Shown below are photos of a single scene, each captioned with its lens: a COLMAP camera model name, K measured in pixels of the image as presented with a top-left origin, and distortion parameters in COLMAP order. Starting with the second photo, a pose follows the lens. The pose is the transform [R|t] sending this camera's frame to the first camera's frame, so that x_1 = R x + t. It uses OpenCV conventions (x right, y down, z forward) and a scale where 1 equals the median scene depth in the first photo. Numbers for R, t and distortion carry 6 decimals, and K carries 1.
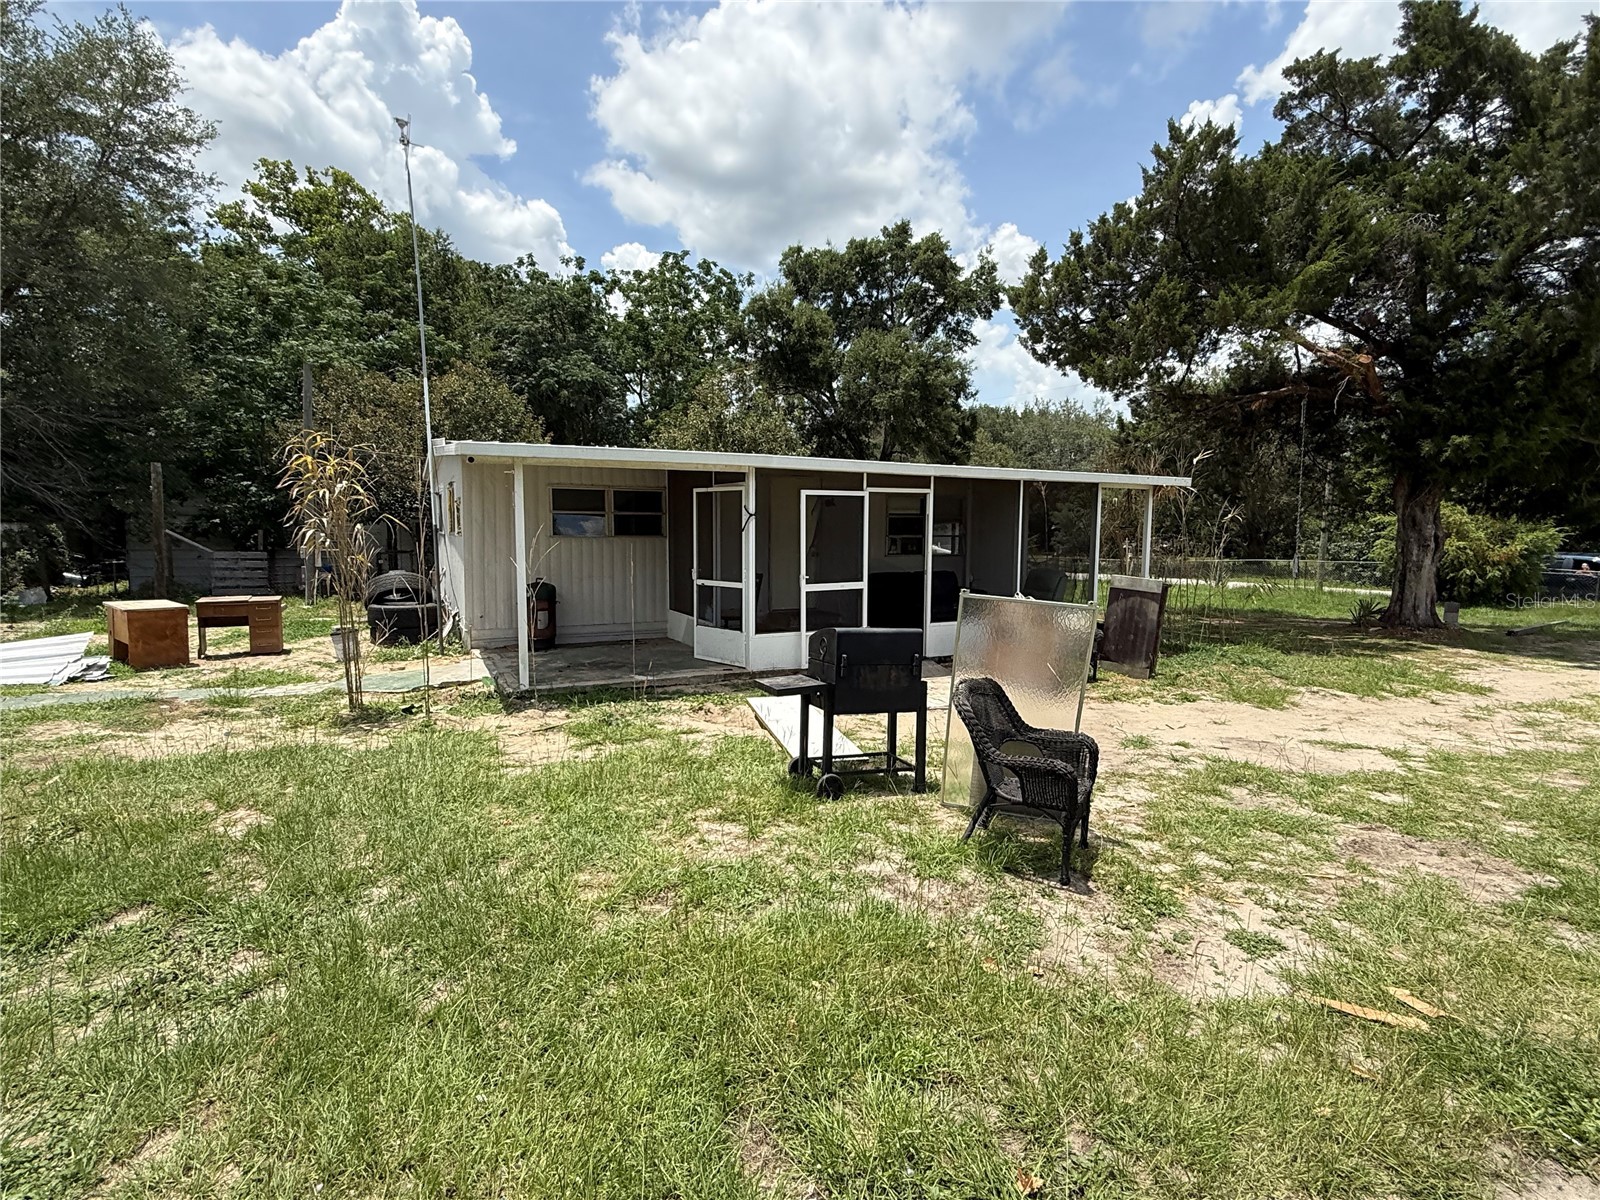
lens RADIAL K [[787.2, 0, 796.3], [0, 787.2, 598.4], [0, 0, 1]] dist [0.001335, -0.001188]
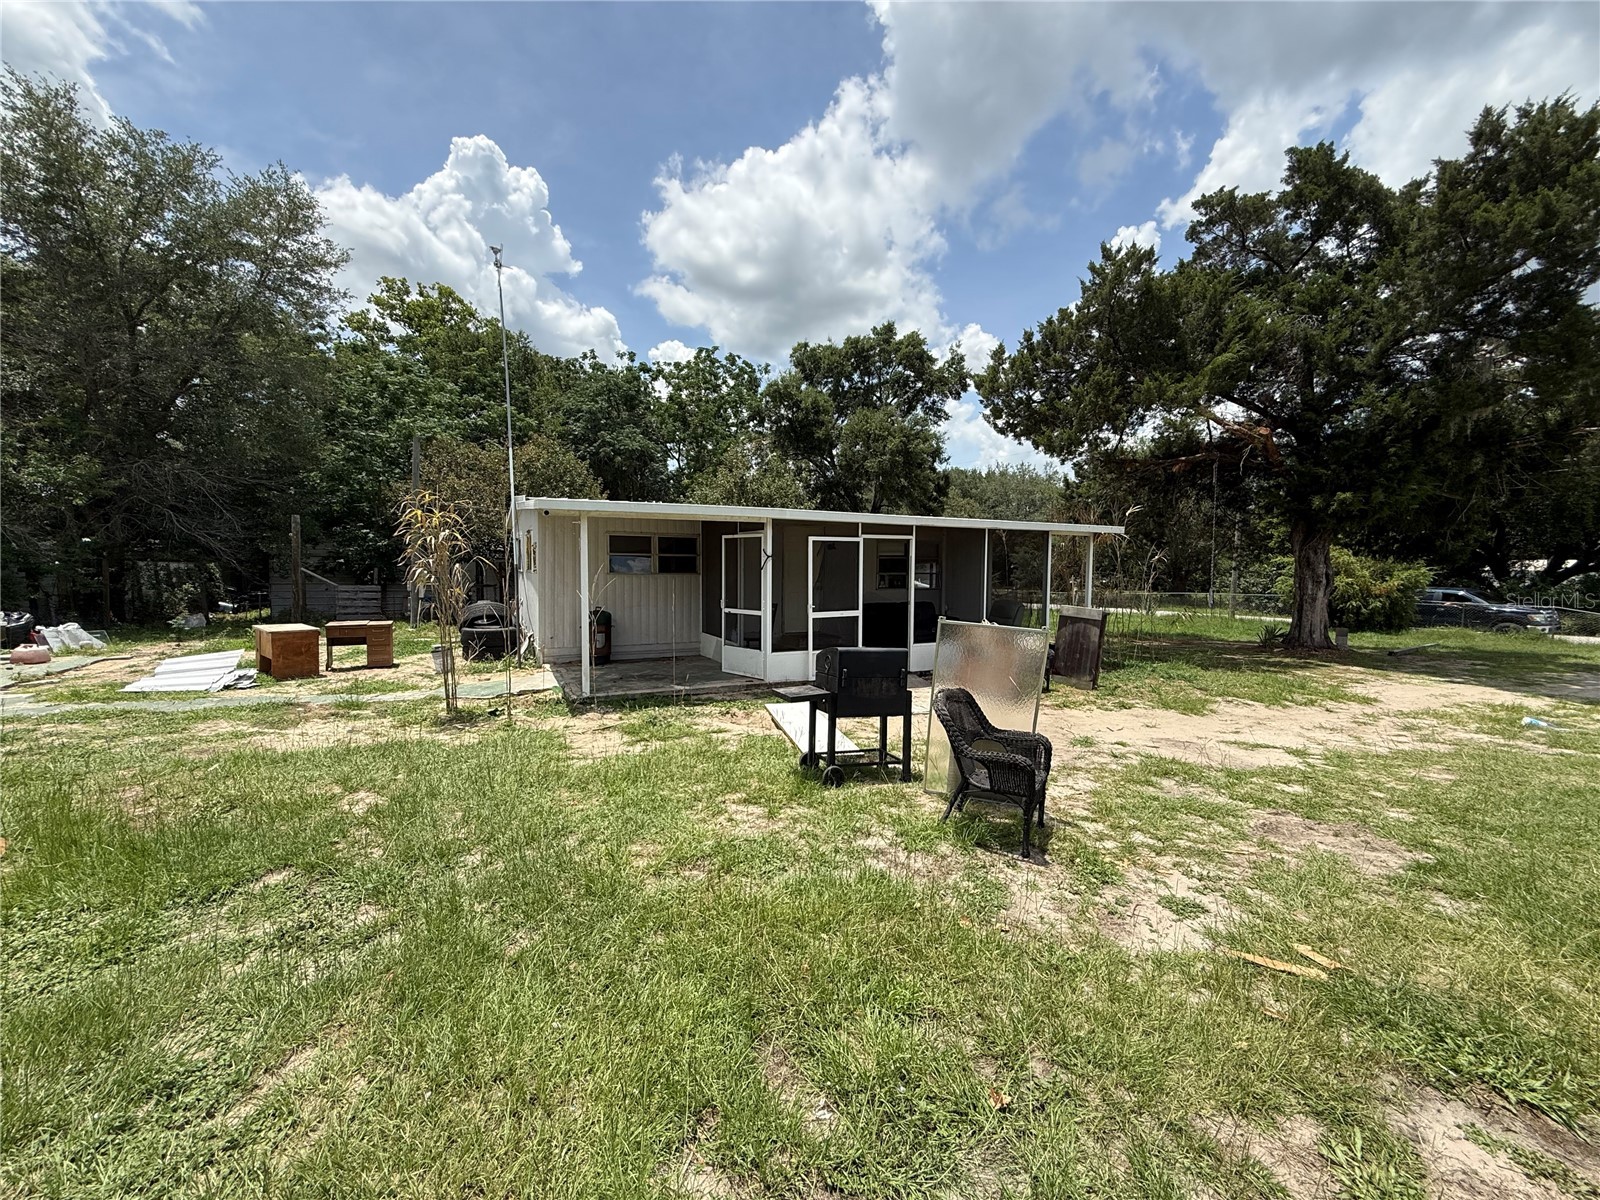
lens RADIAL K [[640.1, 0, 793.5], [0, 640.1, 597.7], [0, 0, 1]] dist [-0.001188, 0.000501]
pose [[0.999884, 0.001566, -0.015130, -0.002778], [-0.002184, 0.999161, -0.040886, 0.000231], [0.015053, 0.040914, 0.999049, -0.007931]]
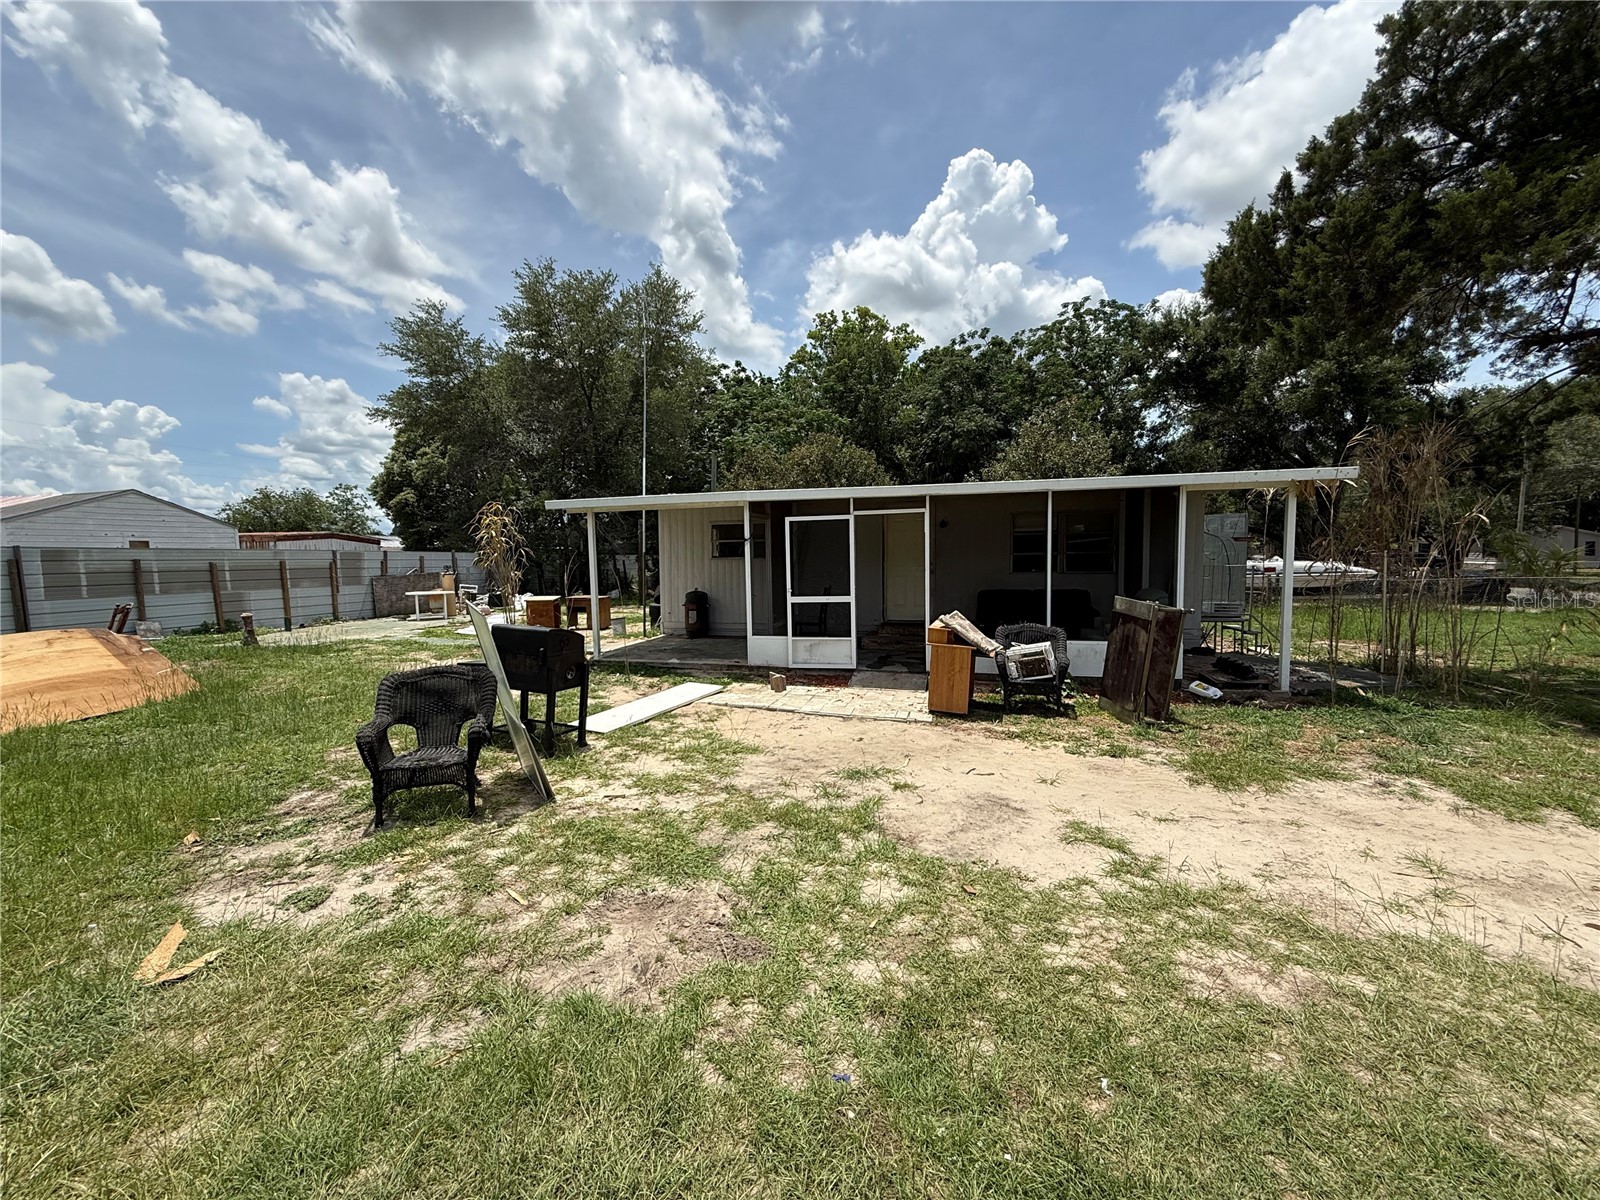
lens RADIAL K [[640.1, 0, 803.8], [0, 640.1, 592.3], [0, 0, 1]] dist [-0.001188, 0.000501]
pose [[0.744059, 0.022684, -0.667729, 0.681356], [-0.038789, 0.999204, -0.009278, -0.015861], [0.666987, 0.032804, 0.744347, 0.297043]]
